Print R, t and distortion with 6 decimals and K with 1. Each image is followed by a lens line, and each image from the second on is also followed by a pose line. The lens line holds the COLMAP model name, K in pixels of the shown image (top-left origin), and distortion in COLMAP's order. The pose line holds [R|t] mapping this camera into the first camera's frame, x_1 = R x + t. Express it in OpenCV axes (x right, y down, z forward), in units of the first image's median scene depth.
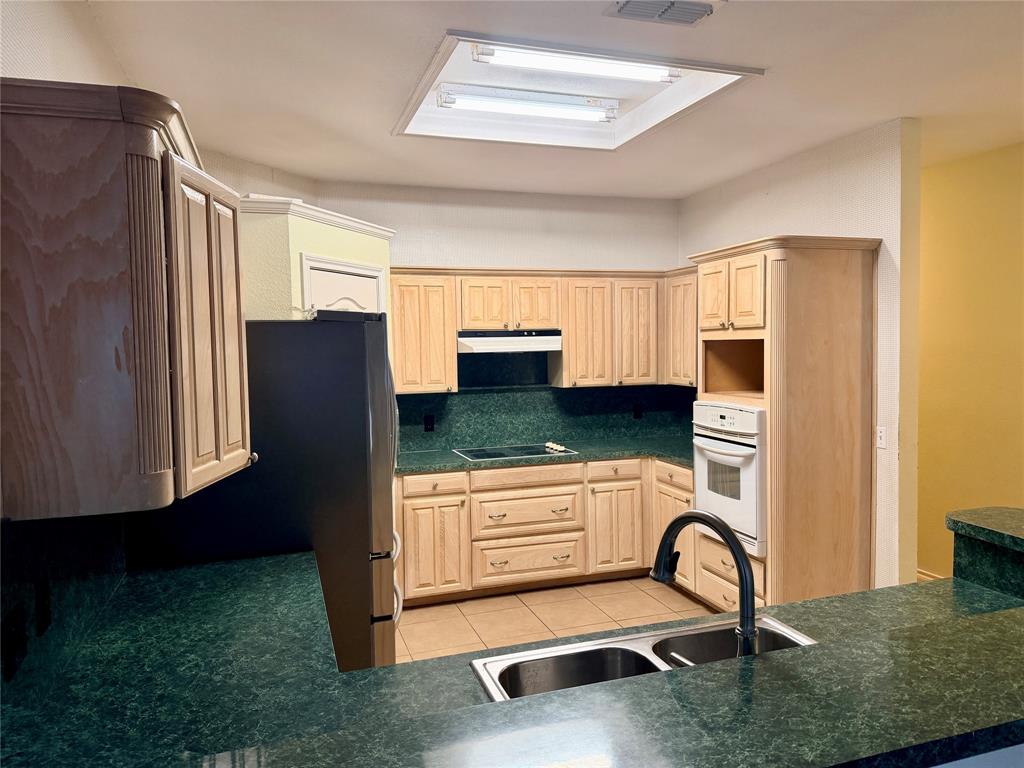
lens RADIAL K [[713.6, 0, 512.9], [0, 713.6, 380.1], [0, 0, 1]] dist [0.127599, -0.197329]
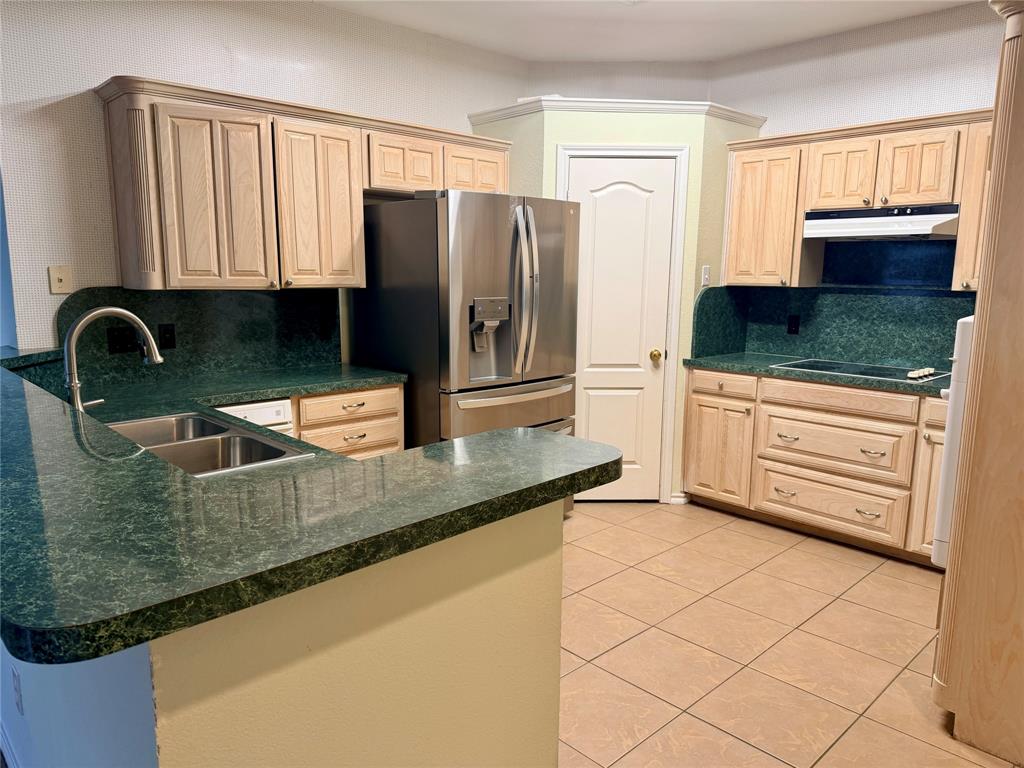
lens RADIAL K [[713.6, 0, 512.9], [0, 713.6, 380.1], [0, 0, 1]] dist [0.127599, -0.197329]
pose [[0.425213, 0.160210, -0.890801, 0.564771], [-0.062612, 0.987058, 0.147635, 0.019952], [0.902925, -0.007002, 0.429741, 0.340603]]
